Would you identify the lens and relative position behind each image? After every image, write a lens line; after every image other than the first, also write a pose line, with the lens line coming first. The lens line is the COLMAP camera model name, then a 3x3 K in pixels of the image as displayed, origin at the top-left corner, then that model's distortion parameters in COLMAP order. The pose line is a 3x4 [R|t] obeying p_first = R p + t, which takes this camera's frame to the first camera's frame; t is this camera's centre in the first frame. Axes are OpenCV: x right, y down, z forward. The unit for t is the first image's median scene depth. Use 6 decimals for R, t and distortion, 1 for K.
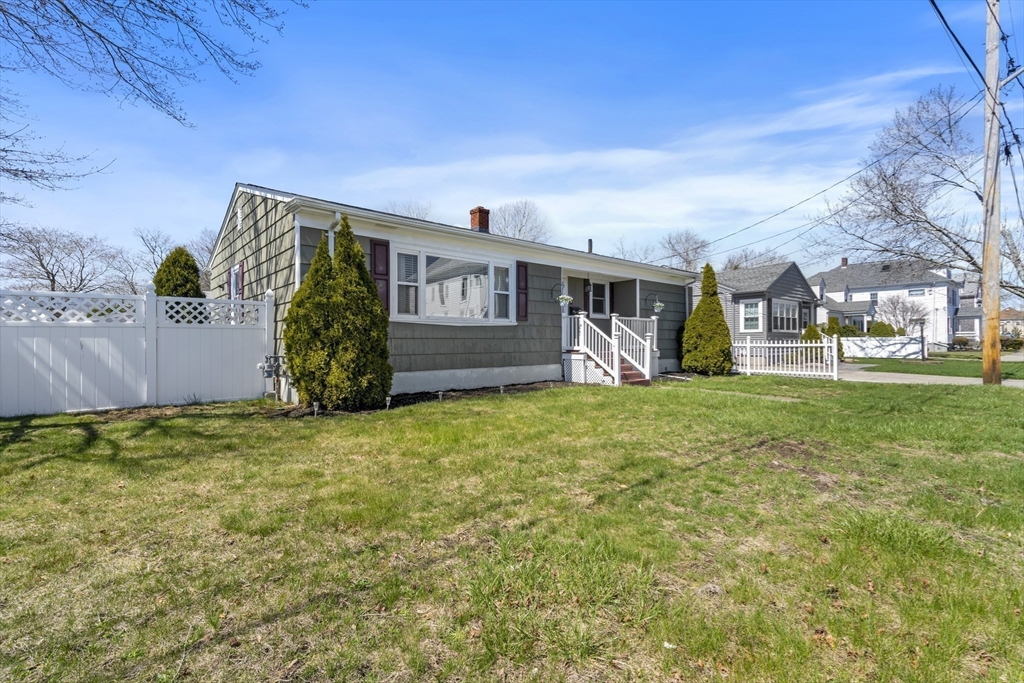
lens RADIAL K [[454.5, 0, 510.7], [0, 454.5, 339.3], [0, 0, 1]] dist [0.054709, -0.011098]
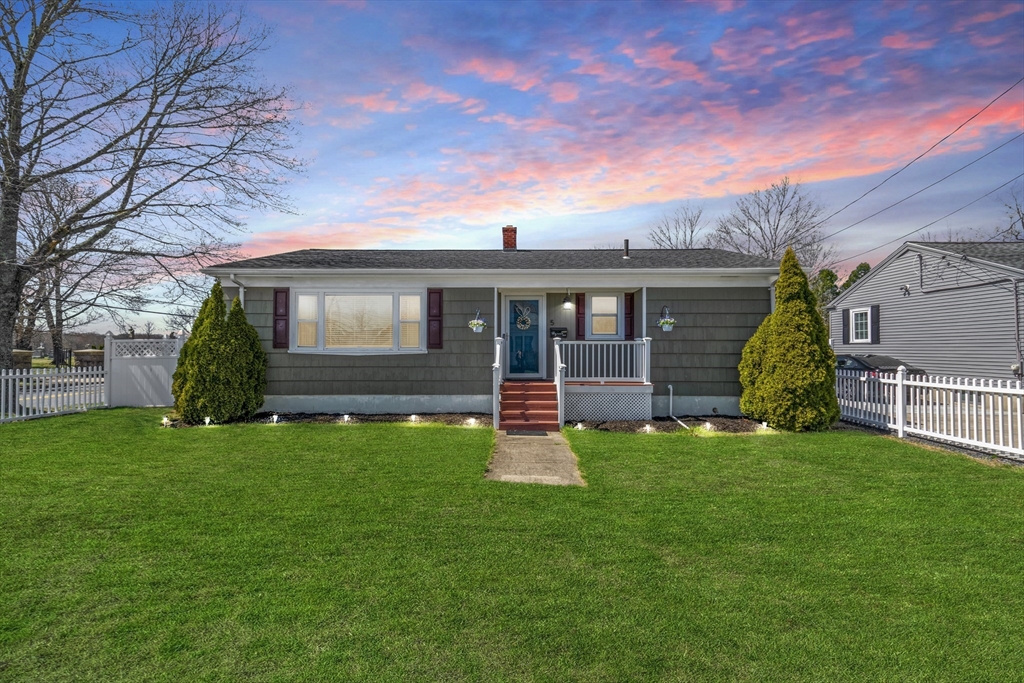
lens RADIAL K [[454.5, 0, 510.7], [0, 454.5, 339.3], [0, 0, 1]] dist [0.054709, -0.011098]
pose [[0.747143, -0.009969, -0.664588, 0.813141], [0.000246, 0.999892, -0.014722, -0.047116], [0.664663, 0.010835, 0.747065, 0.386555]]
